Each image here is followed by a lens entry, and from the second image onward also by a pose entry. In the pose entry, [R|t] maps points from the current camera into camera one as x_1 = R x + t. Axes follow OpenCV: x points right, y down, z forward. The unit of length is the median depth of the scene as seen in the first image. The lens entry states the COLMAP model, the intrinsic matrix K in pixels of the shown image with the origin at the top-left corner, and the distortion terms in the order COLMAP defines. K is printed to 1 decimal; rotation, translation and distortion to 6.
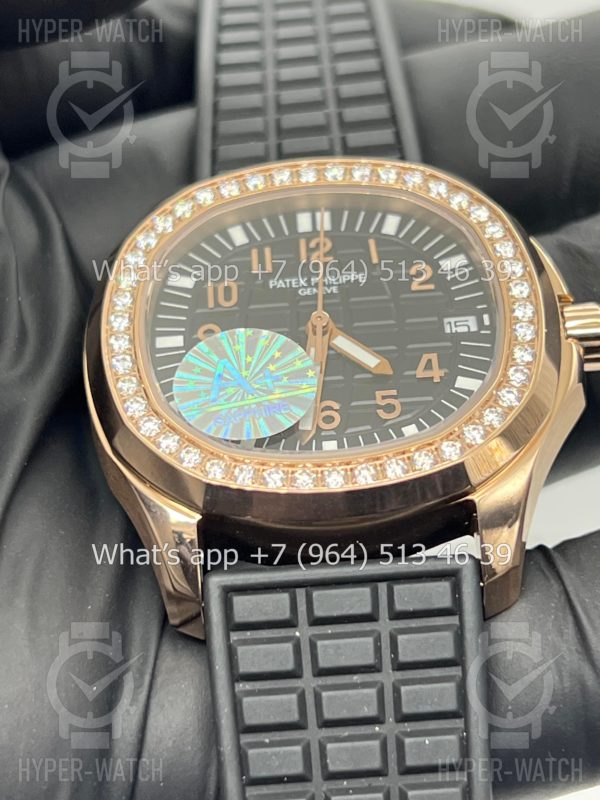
lens RADIAL K [[1871.3, 0, 301.0], [0, 1871.3, 384.5], [0, 0, 1]] dist [0.370603, -10.167067]
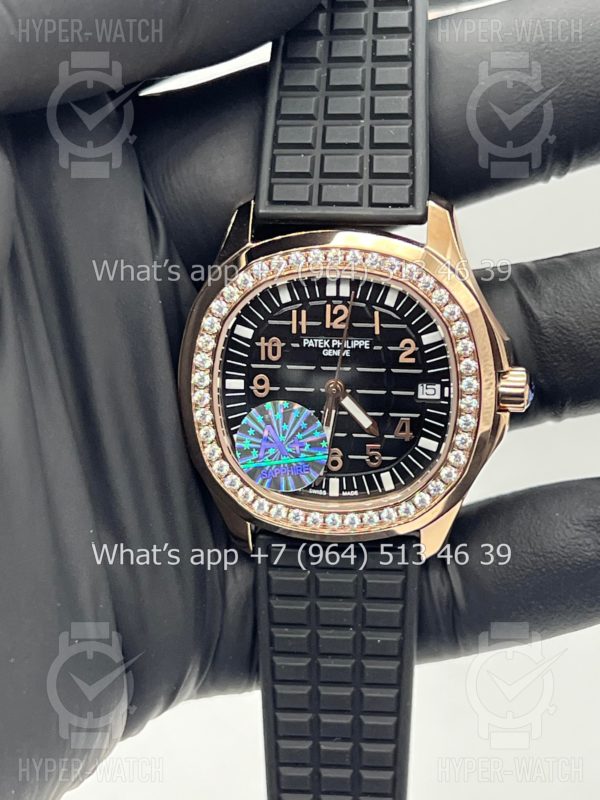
lens RADIAL K [[1871.3, 0, 301.0], [0, 1871.3, 384.5], [0, 0, 1]] dist [0.370603, -10.167067]
pose [[0.996987, 0.070826, -0.031620, 0.030289], [-0.021822, 0.647326, 0.761900, -1.169244], [0.074431, -0.758915, 0.646922, 0.032989]]
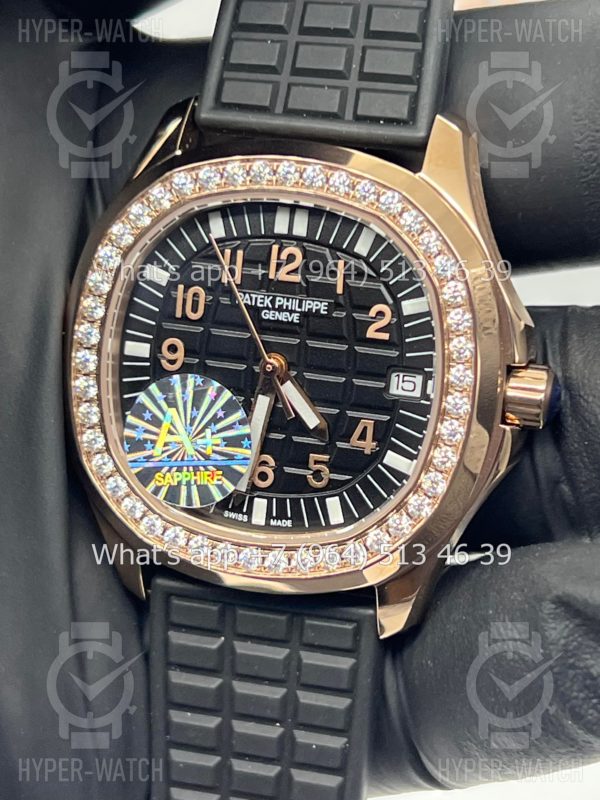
lens RADIAL K [[1871.3, 0, 301.0], [0, 1871.3, 384.5], [0, 0, 1]] dist [0.370603, -10.167067]
pose [[0.968572, 0.169252, -0.182268, 0.216534], [-0.000261, 0.733476, 0.679715, -0.729920], [0.248733, -0.658306, 0.710469, 0.257288]]
